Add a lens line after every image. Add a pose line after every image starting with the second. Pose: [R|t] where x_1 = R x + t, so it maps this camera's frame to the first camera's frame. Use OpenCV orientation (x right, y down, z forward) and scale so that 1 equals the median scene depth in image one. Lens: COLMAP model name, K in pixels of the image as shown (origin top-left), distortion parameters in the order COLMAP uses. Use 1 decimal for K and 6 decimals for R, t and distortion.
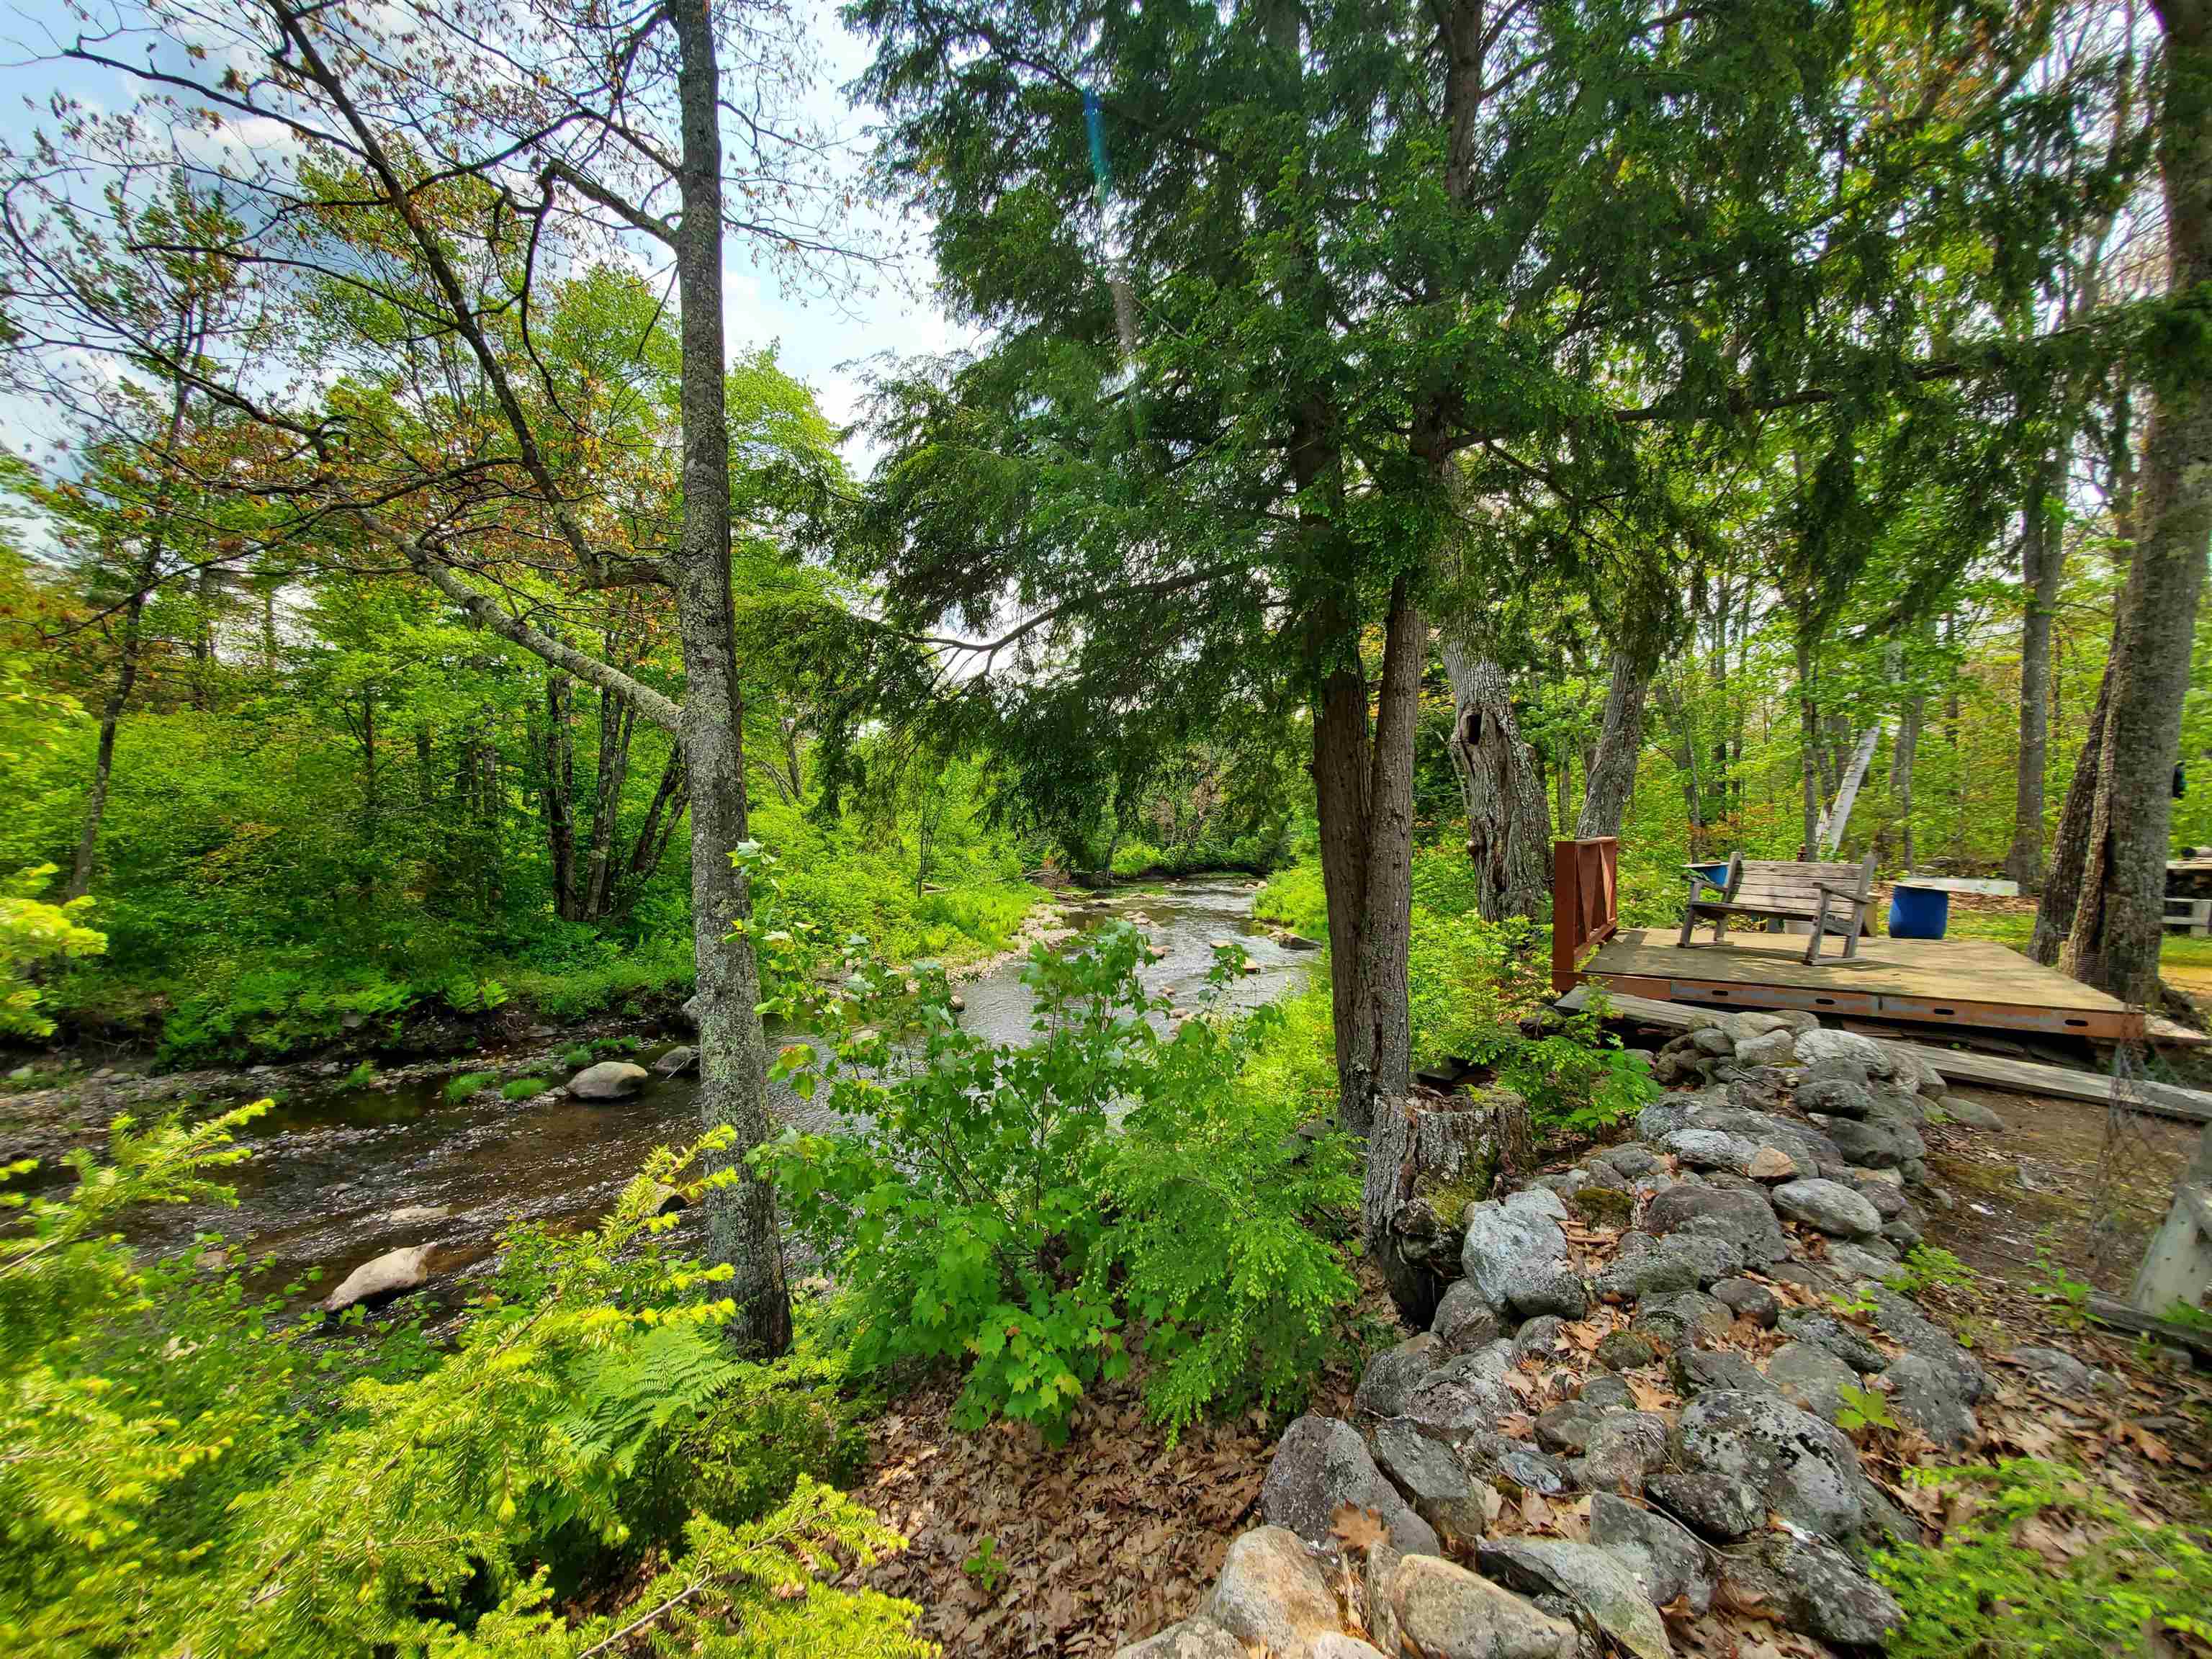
lens RADIAL K [[874.8, 0, 1118.1], [0, 874.8, 853.1], [0, 0, 1]] dist [0.003555, -0.002614]
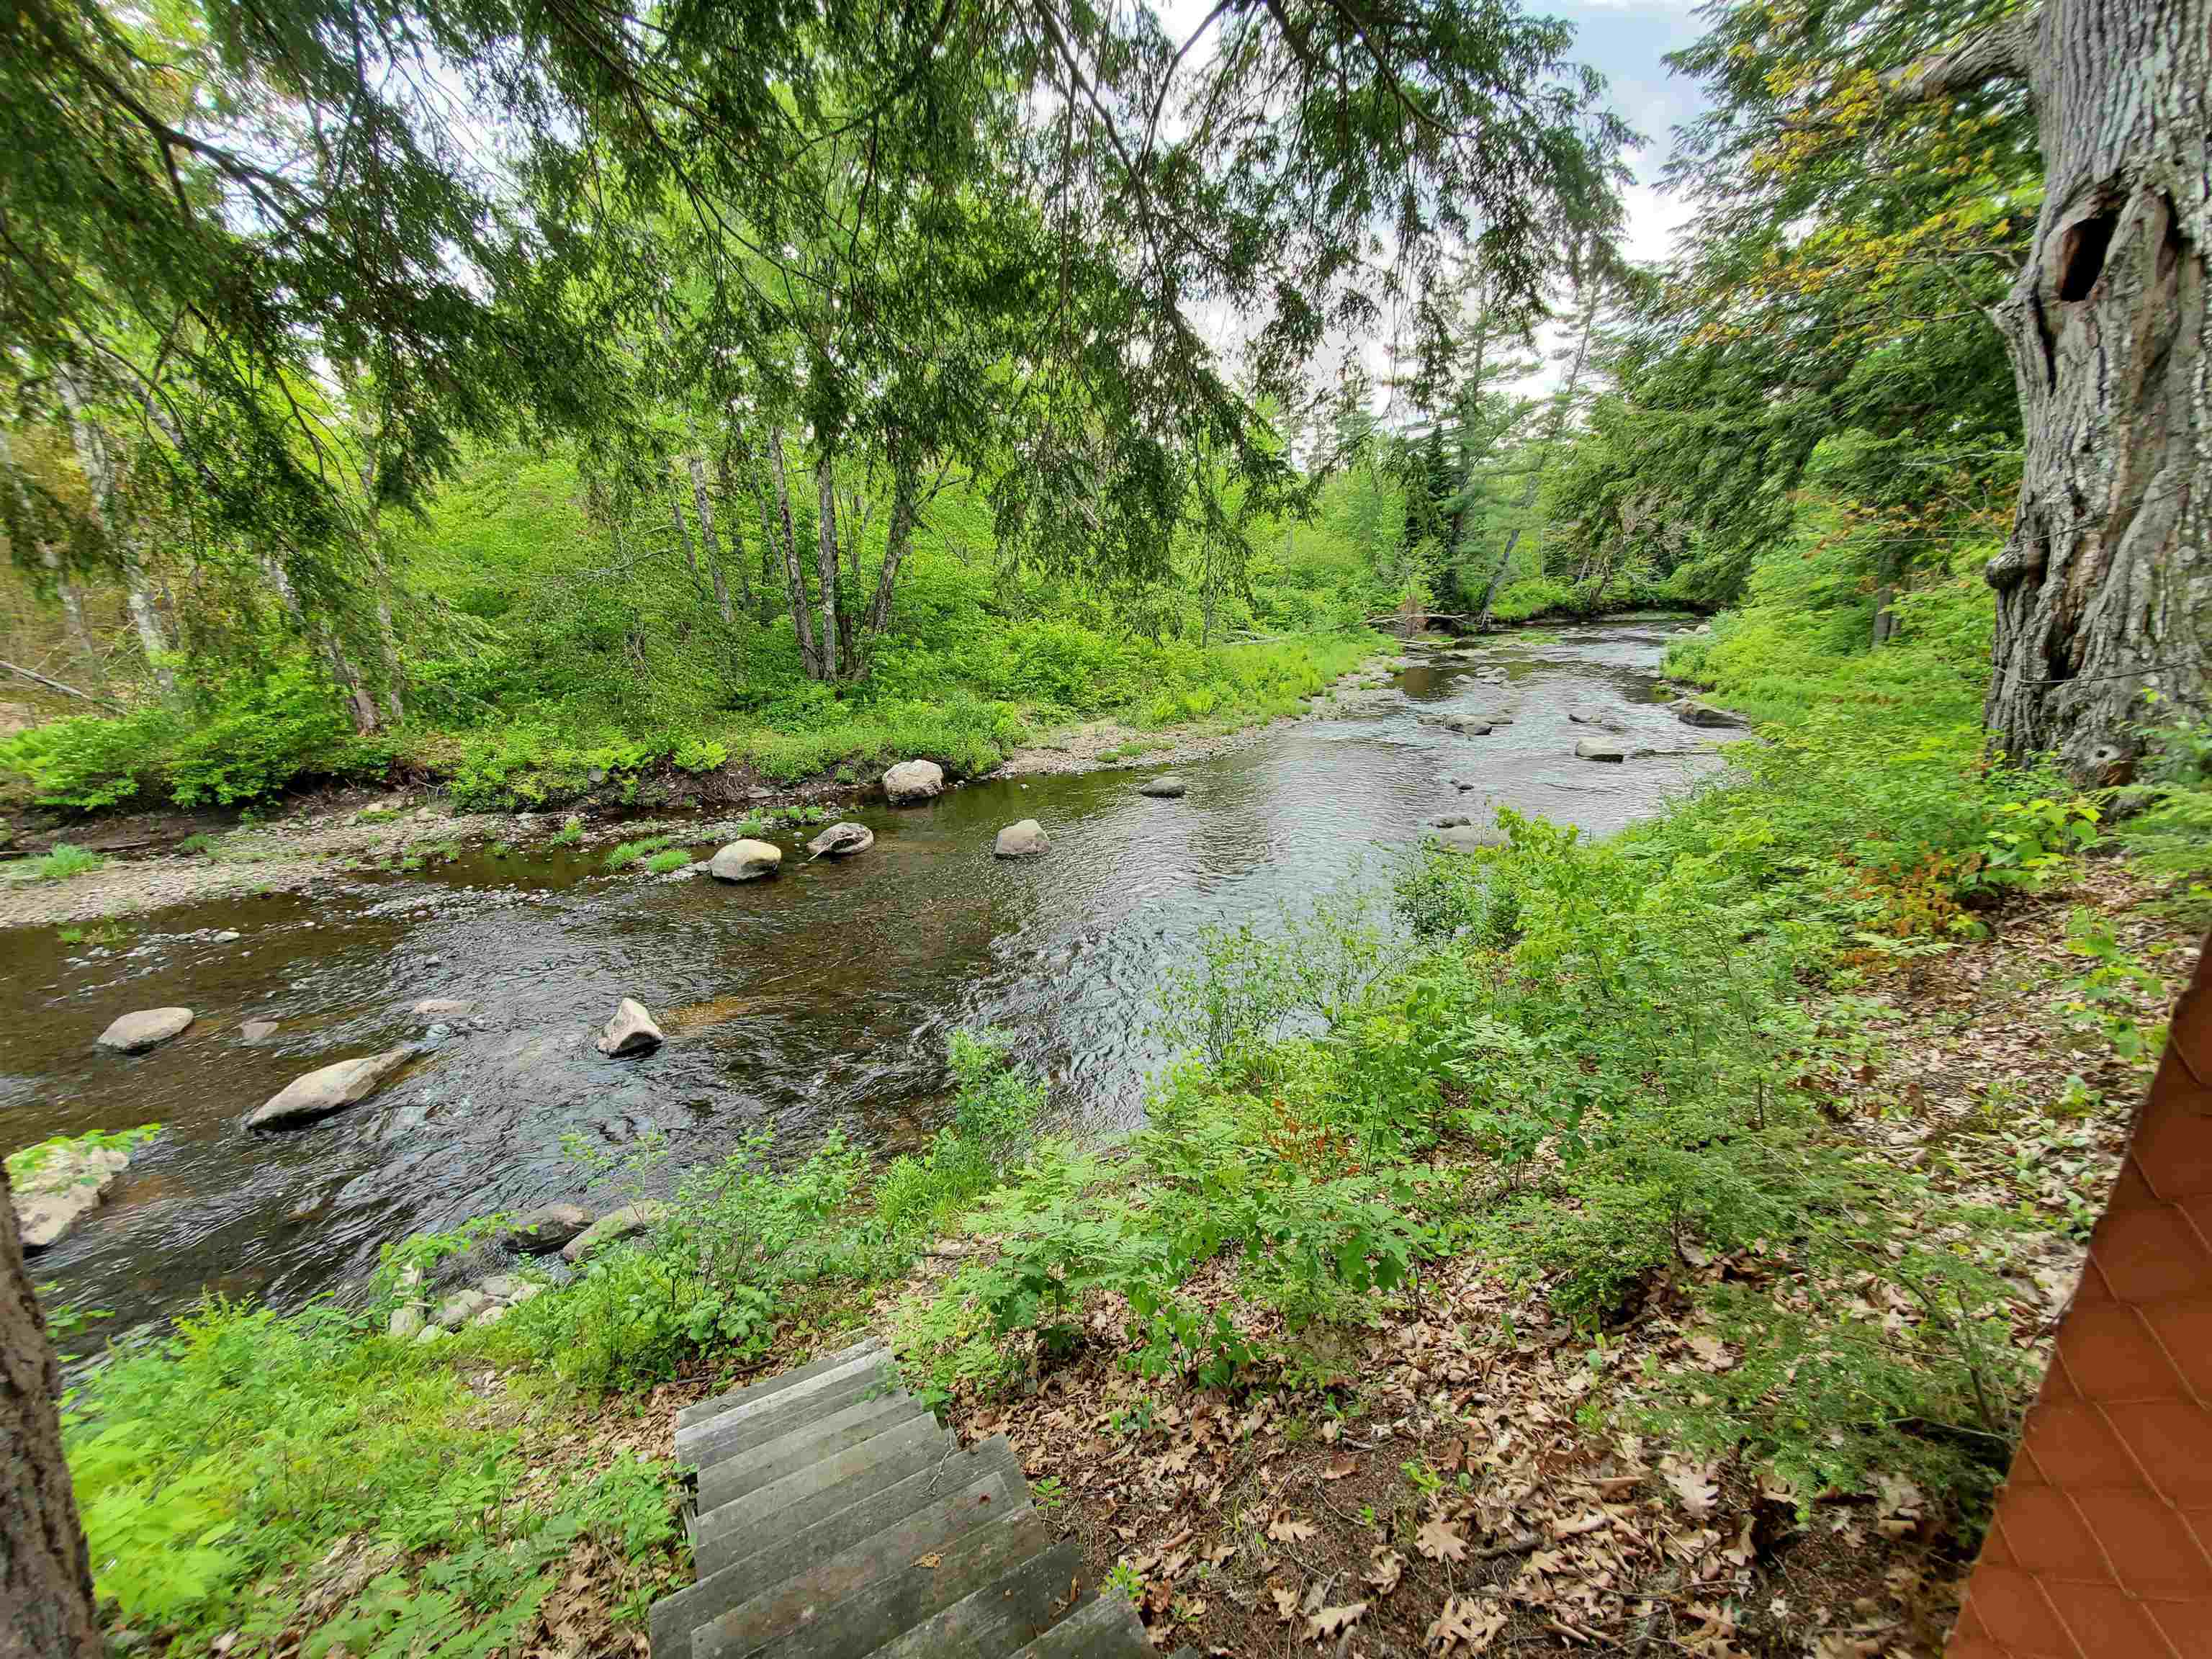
lens RADIAL K [[874.8, 0, 1119.7], [0, 874.8, 856.8], [0, 0, 1]] dist [0.003555, -0.002614]
pose [[0.909586, 0.098741, -0.403613, 0.135836], [0.021086, 0.959134, 0.282166, -0.001652], [0.414980, -0.265165, 0.870333, 0.279691]]
